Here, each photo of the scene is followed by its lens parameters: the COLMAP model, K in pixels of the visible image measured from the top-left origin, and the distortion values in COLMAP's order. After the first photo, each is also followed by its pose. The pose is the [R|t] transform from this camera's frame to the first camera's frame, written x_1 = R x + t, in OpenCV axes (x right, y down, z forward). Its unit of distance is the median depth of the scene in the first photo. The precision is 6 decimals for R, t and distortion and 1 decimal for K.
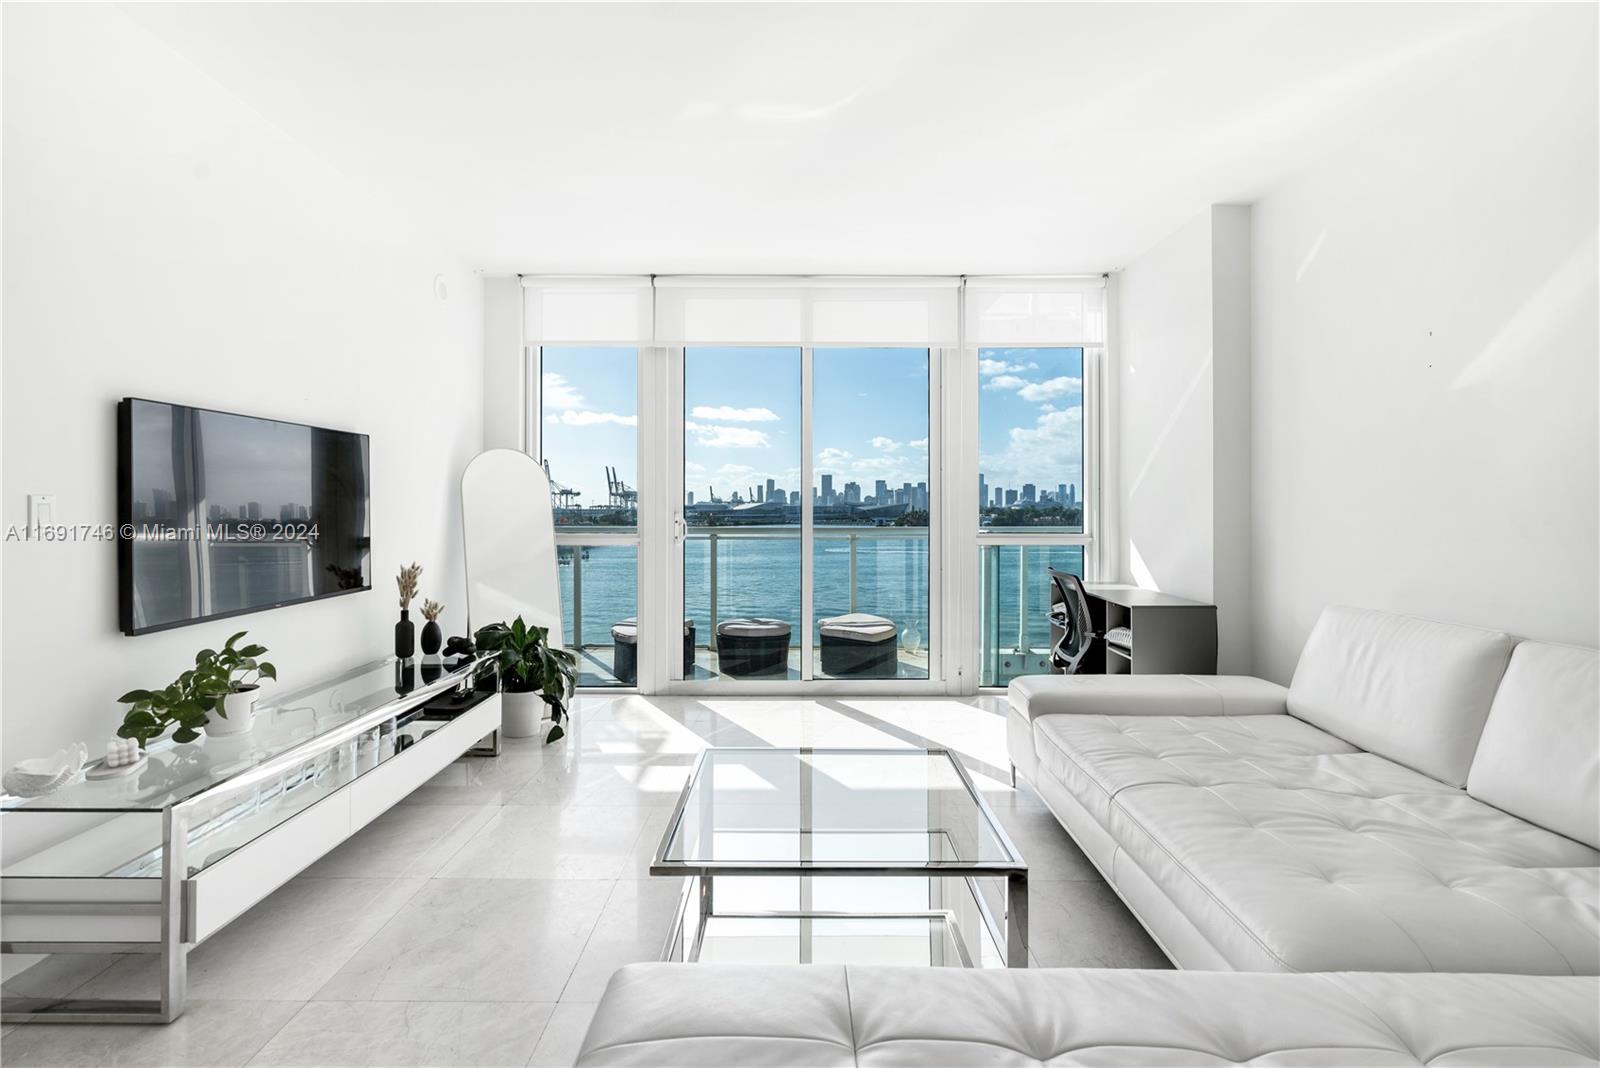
lens RADIAL K [[749.9, 0, 798.5], [0, 749.9, 505.7], [0, 0, 1]] dist [-0.004888, 0.000812]
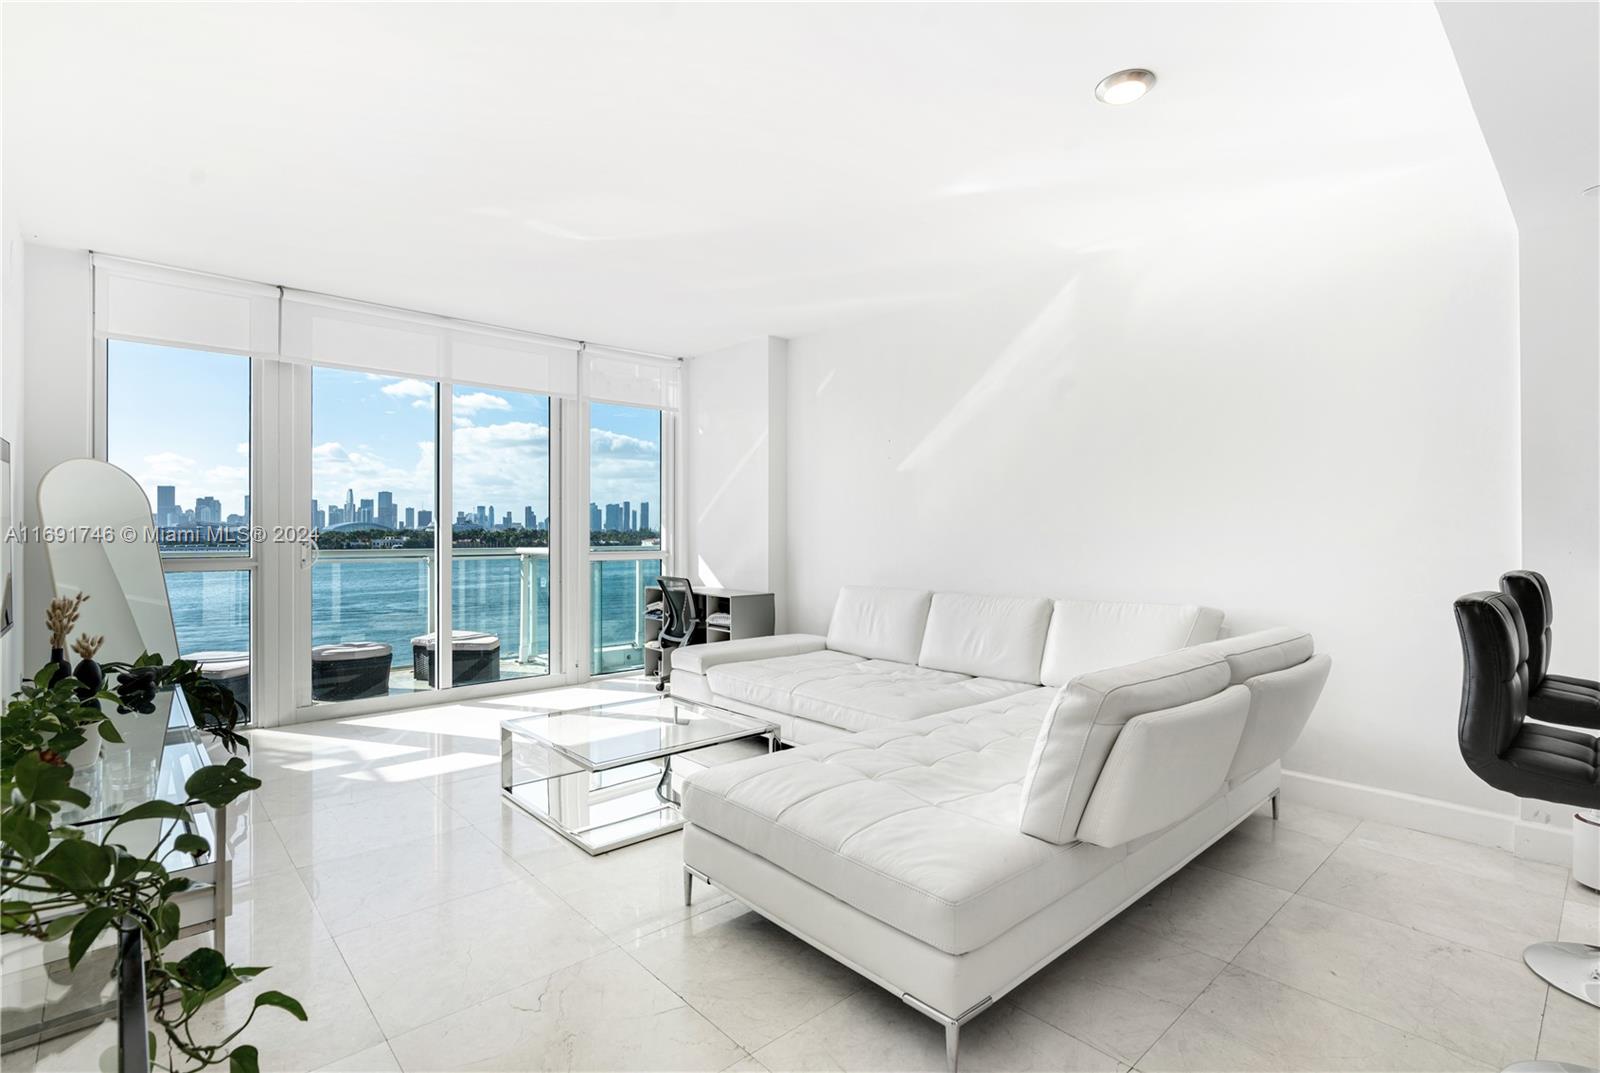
lens RADIAL K [[756.9, 0, 794.5], [0, 756.9, 536.3], [0, 0, 1]] dist [-0.003317, -0.000092]
pose [[0.742699, -0.002156, 0.669622, -0.402470], [-0.005149, 0.999947, 0.008930, -0.000918], [-0.669606, -0.010080, 0.742648, -0.176808]]
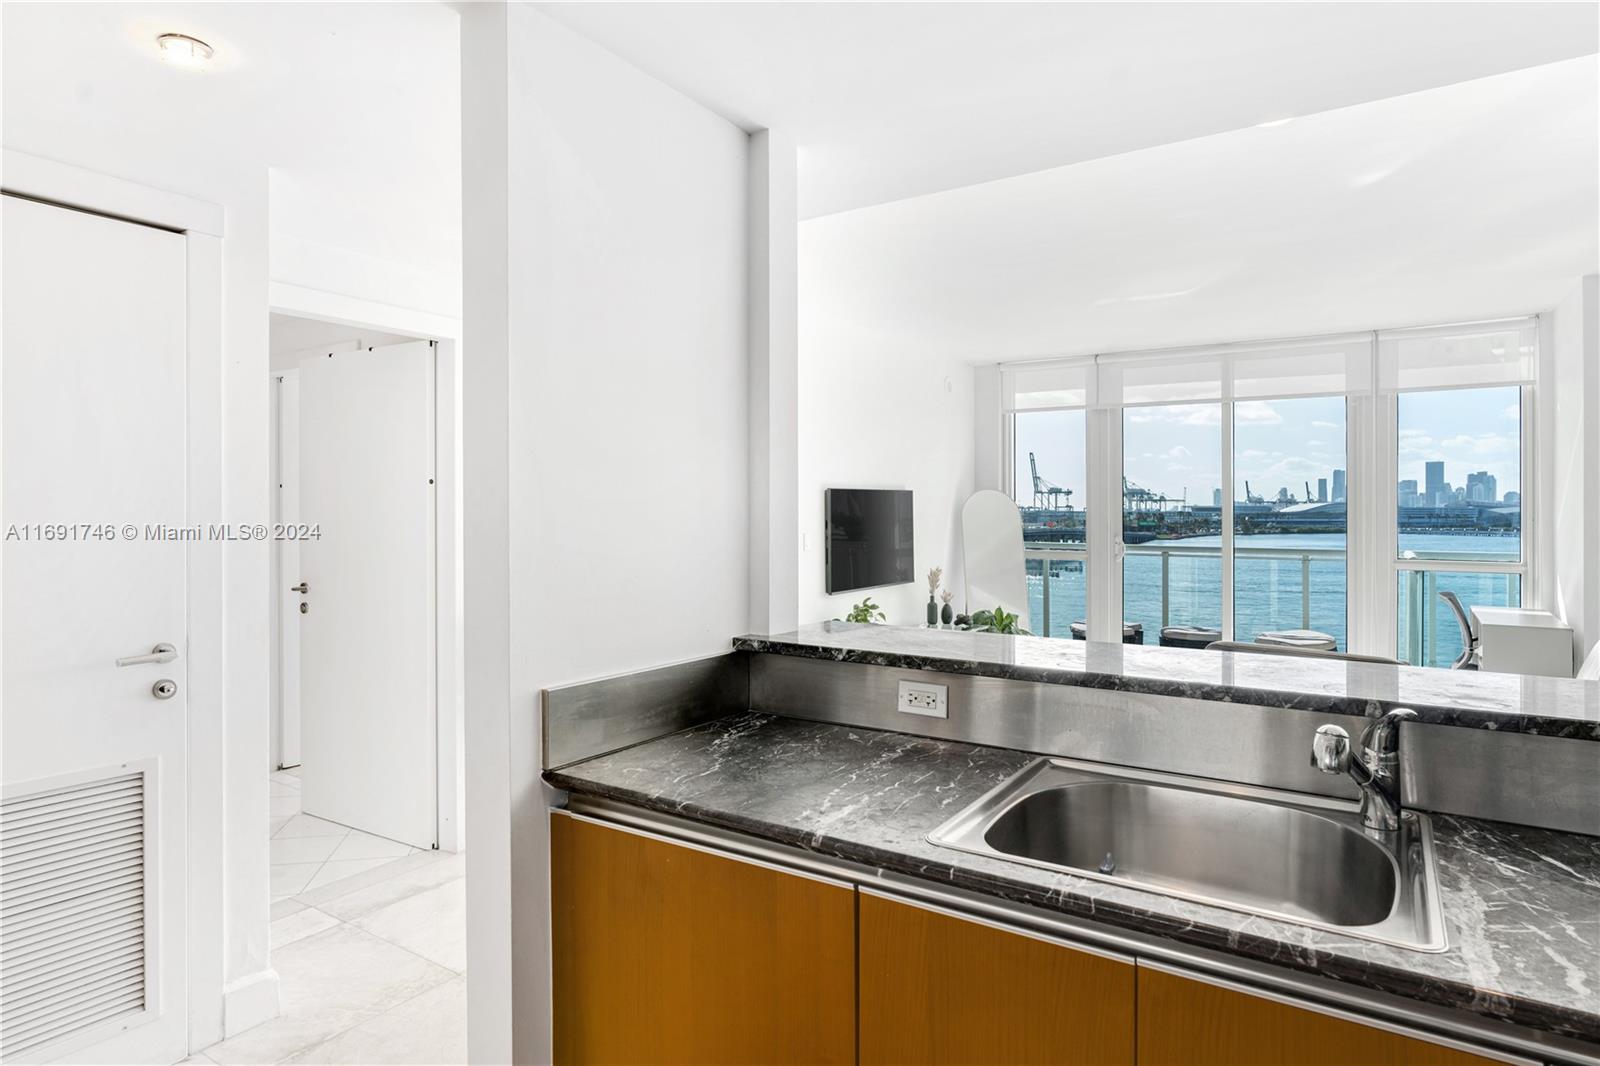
lens RADIAL K [[905.6, 0, 800.7], [0, 905.6, 510.9], [0, 0, 1]] dist [-0.002944, 0.001311]
pose [[0.839063, 0.002093, -0.544031, 0.267549], [0.000434, 0.999990, 0.004516, -0.047827], [0.544035, -0.004025, 0.839053, -0.703625]]
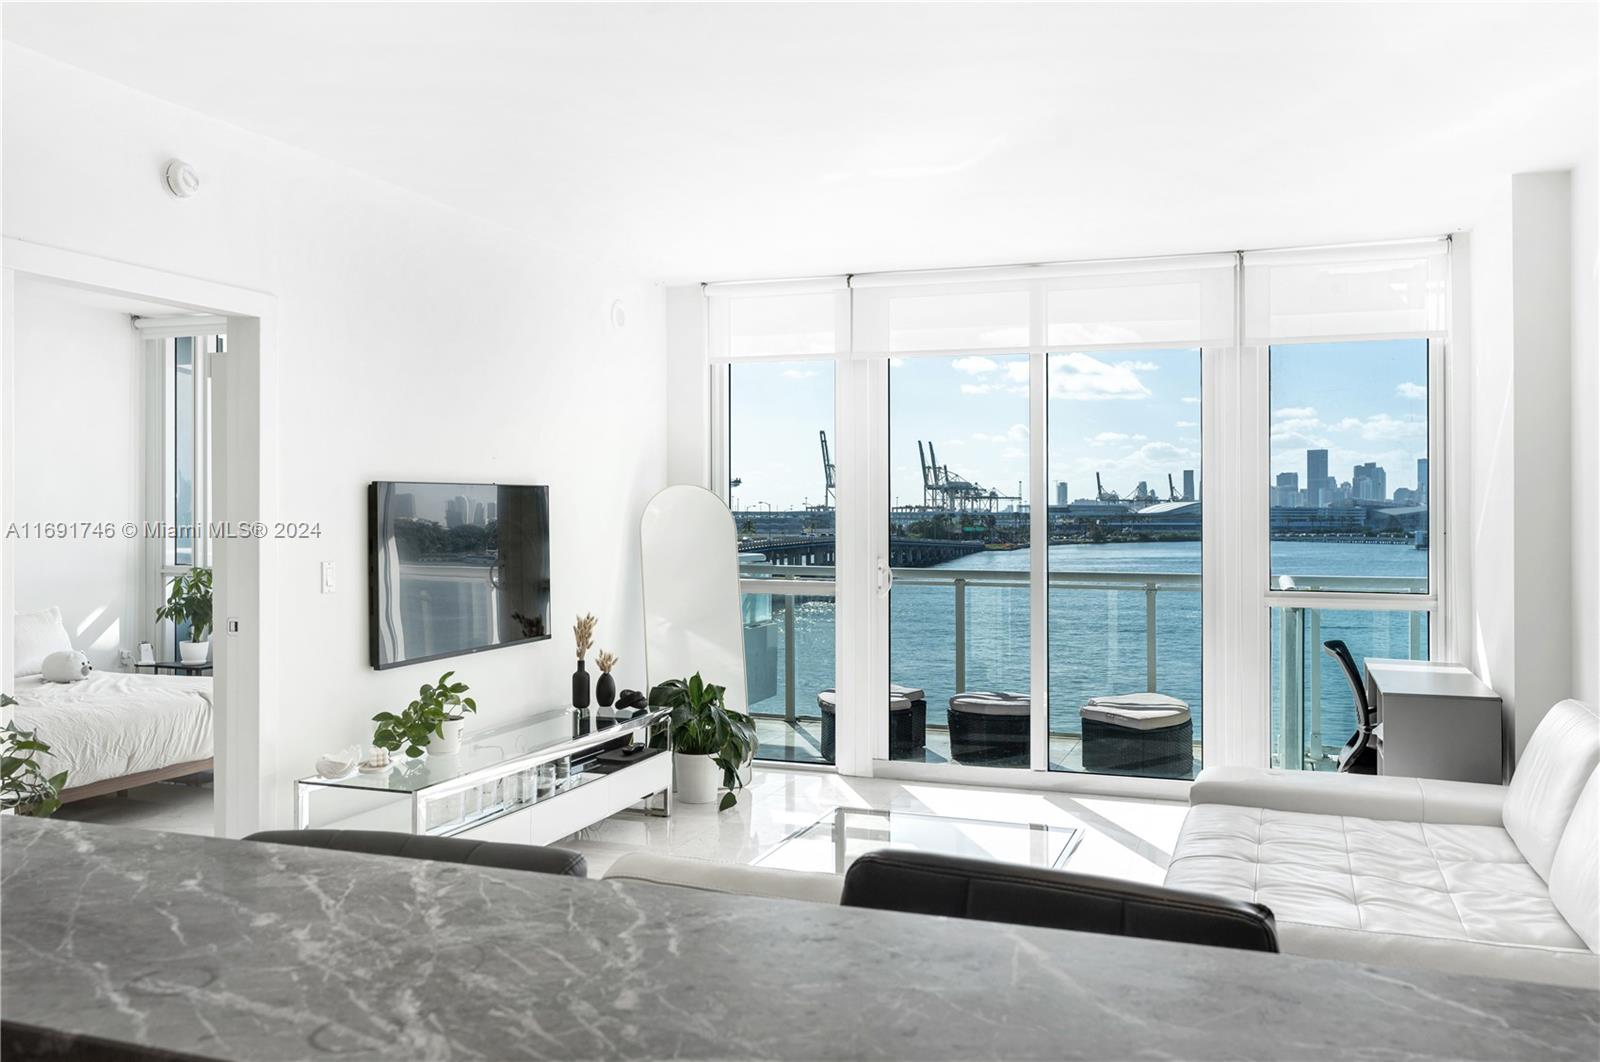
lens RADIAL K [[1294.5, 0, 799.4], [0, 1294.5, 504.3], [0, 0, 1]] dist [0.011012, -0.000484]
pose [[0.941400, 0.000269, -0.337292, 0.276264], [-0.000761, 0.999999, -0.001326, -0.055472], [0.337291, 0.001505, 0.941399, -0.440709]]
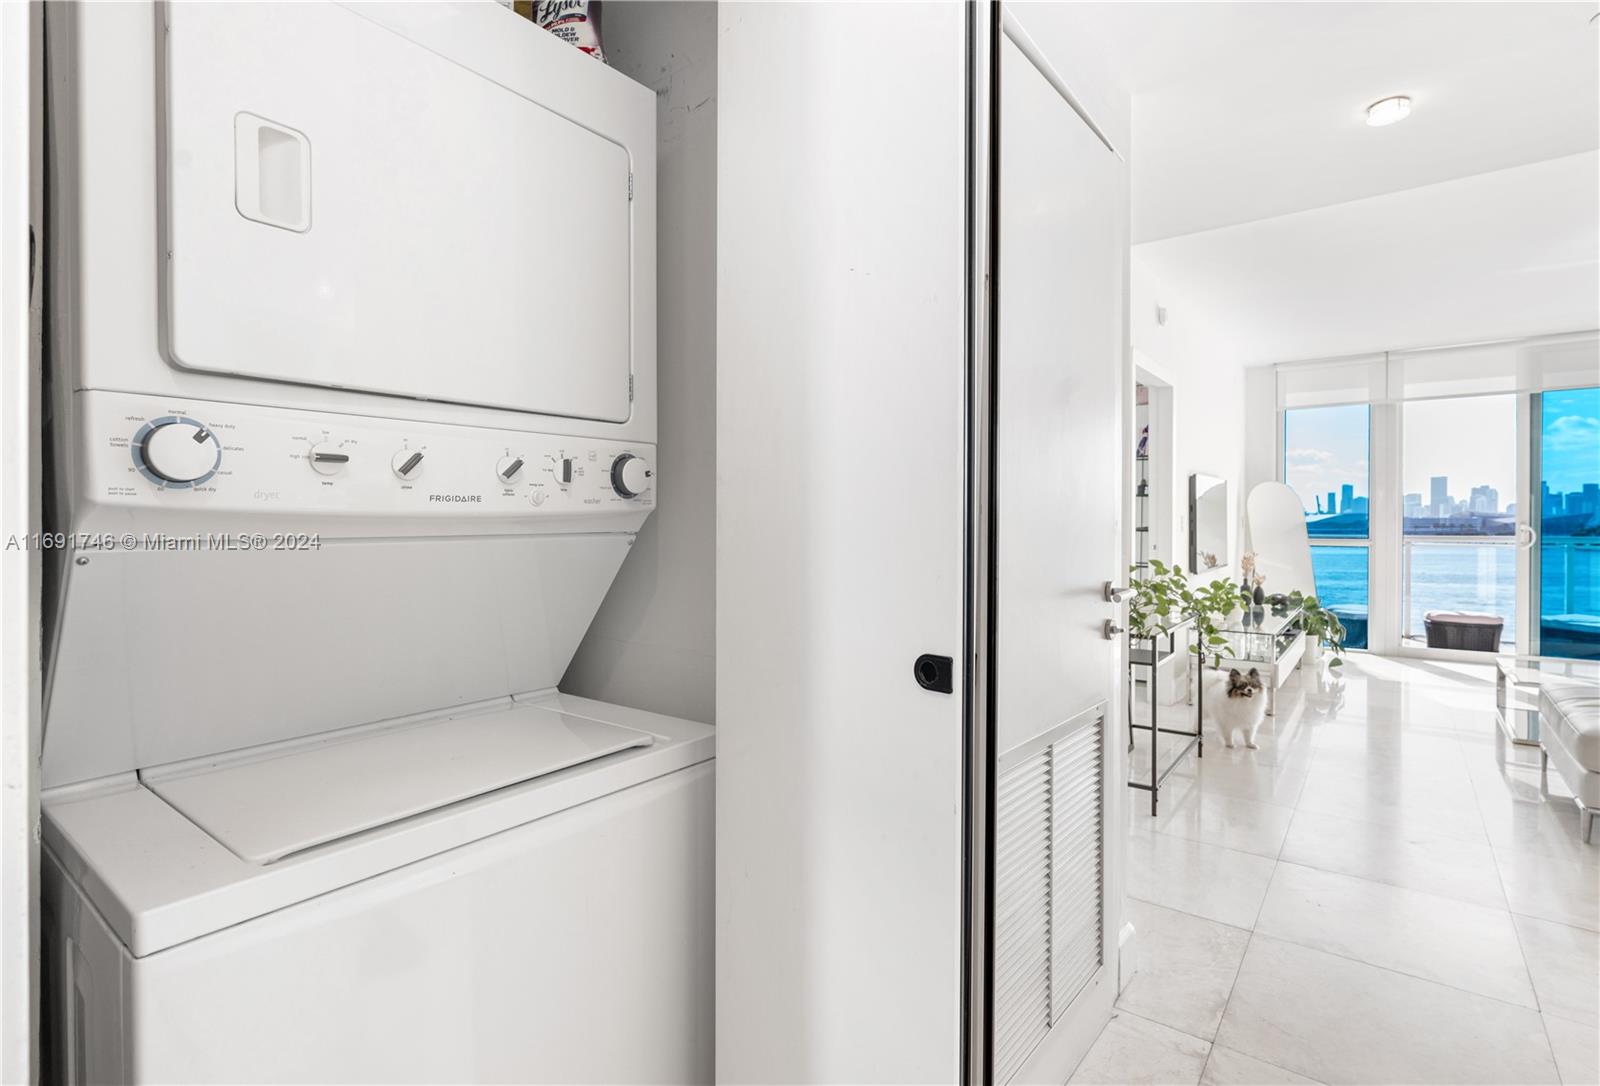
lens RADIAL K [[771.0, 0, 804.2], [0, 771.0, 531.0], [0, 0, 1]] dist [0.000200, 0.001033]
pose [[0.796327, 0.003740, -0.604854, -0.214872], [0.005403, 0.999897, 0.013295, -0.002268], [0.604842, -0.013855, 0.796225, -0.910498]]
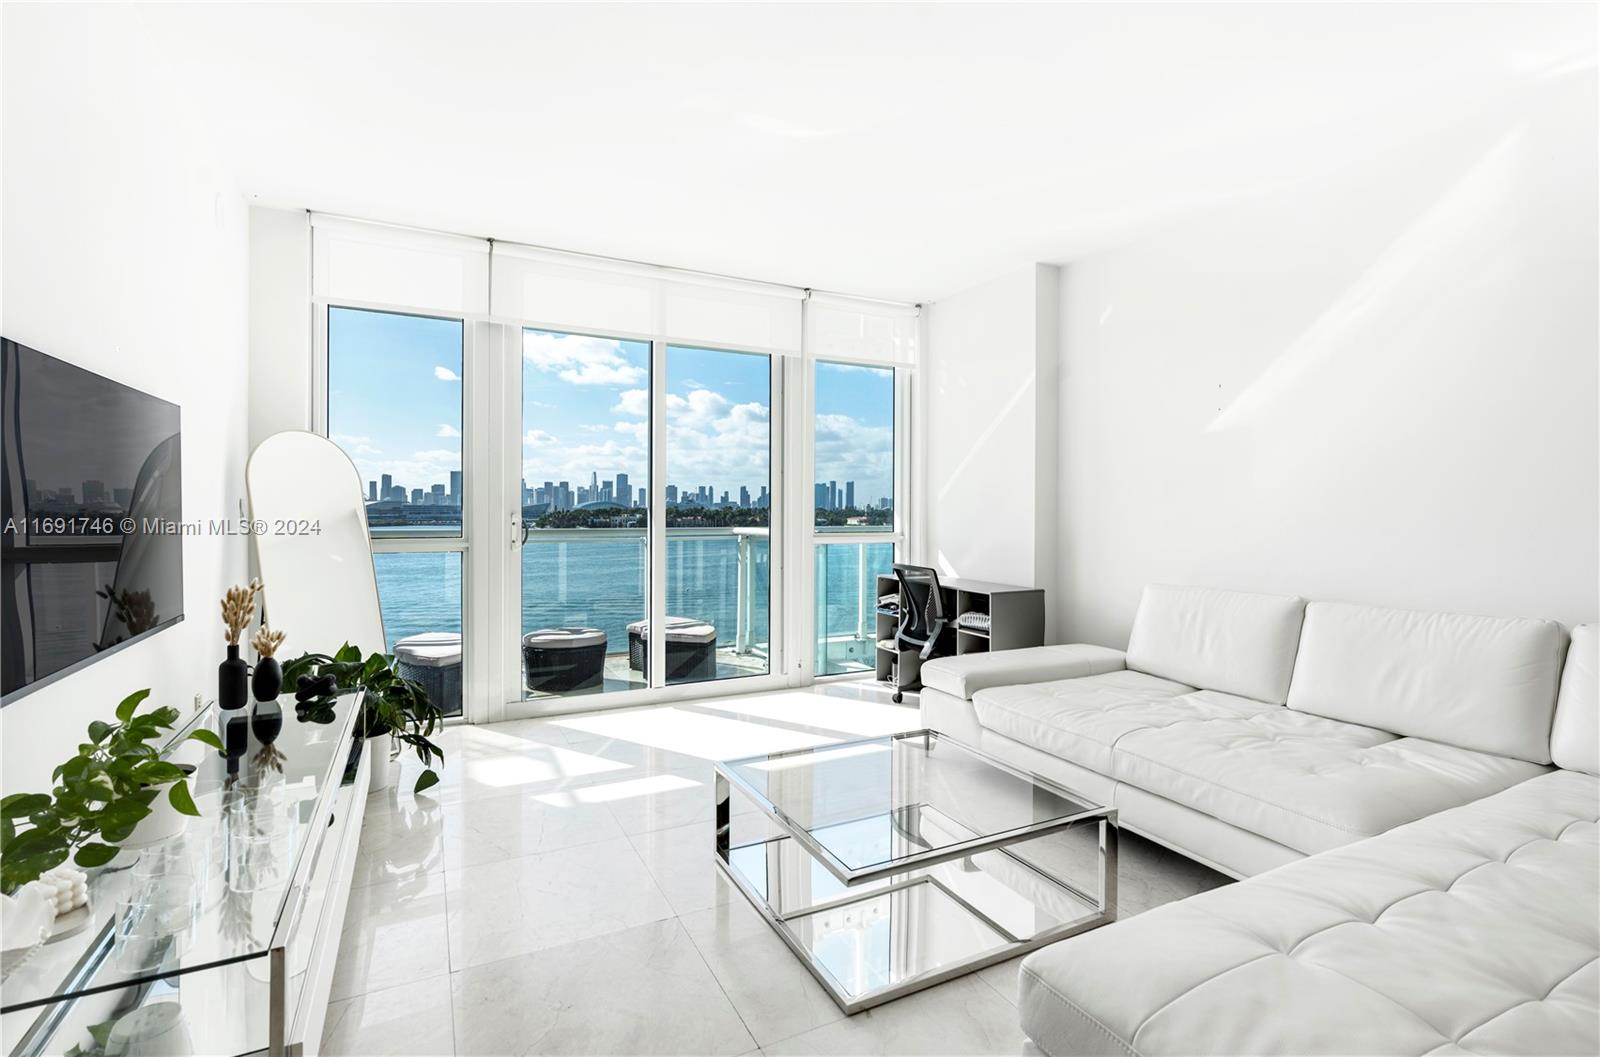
lens RADIAL K [[745.6, 0, 798.0], [0, 745.6, 512.0], [0, 0, 1]] dist [-0.004929, 0.000592]
pose [[0.891972, 0.001902, 0.452086, -0.303529], [-0.005624, 0.999960, 0.006891, -0.000211], [-0.452055, -0.008689, 0.891948, 0.077372]]
